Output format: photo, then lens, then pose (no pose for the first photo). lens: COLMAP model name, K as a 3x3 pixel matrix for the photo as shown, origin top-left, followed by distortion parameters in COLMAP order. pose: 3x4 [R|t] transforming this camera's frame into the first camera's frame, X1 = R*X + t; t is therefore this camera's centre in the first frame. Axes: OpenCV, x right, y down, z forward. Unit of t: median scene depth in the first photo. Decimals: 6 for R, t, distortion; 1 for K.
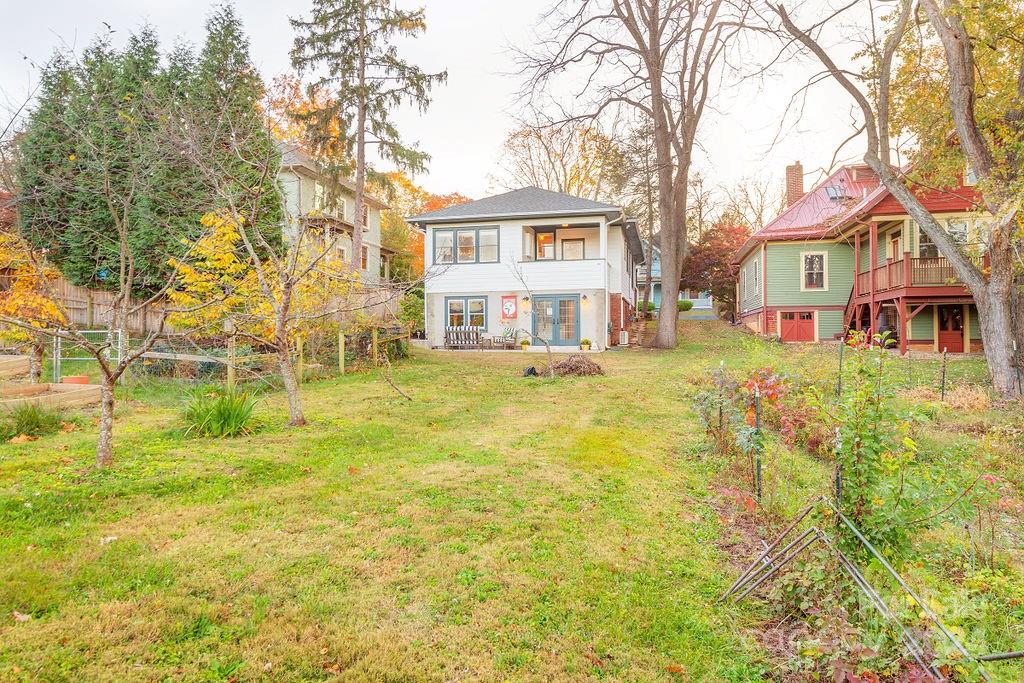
lens RADIAL K [[646.8, 0, 511.4], [0, 646.8, 340.3], [0, 0, 1]] dist [0.026652, 0.000762]
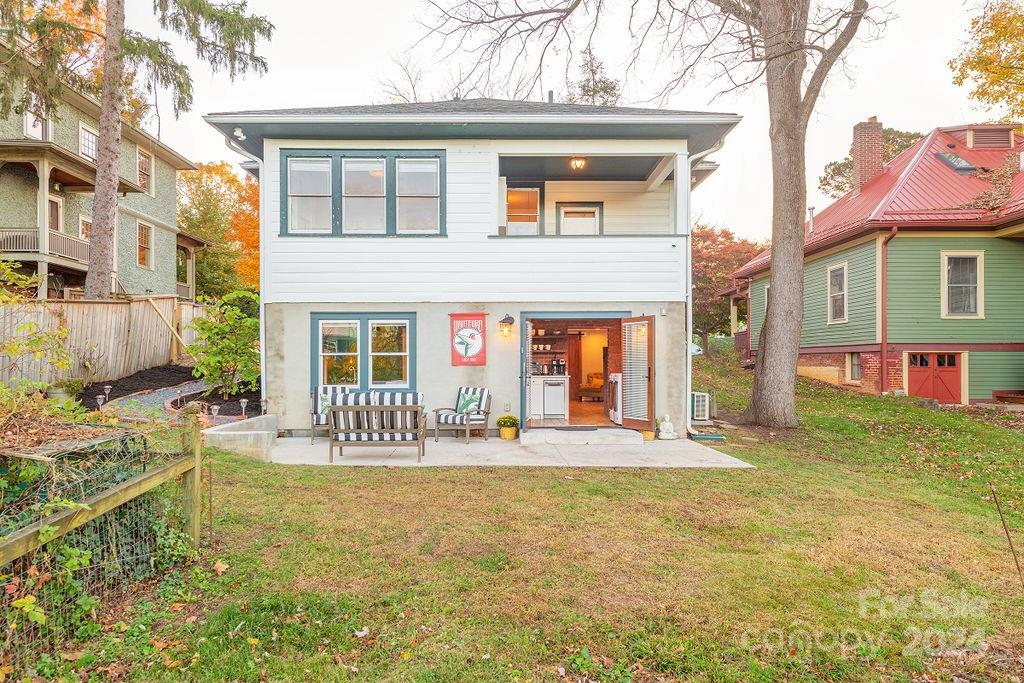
lens RADIAL K [[646.8, 0, 509.3], [0, 646.8, 366.1], [0, 0, 1]] dist [0.026652, 0.000762]
pose [[0.970925, 0.003964, 0.239350, -0.074426], [-0.003452, 0.999991, -0.002559, -0.029861], [-0.239358, 0.001658, 0.970930, 0.530279]]
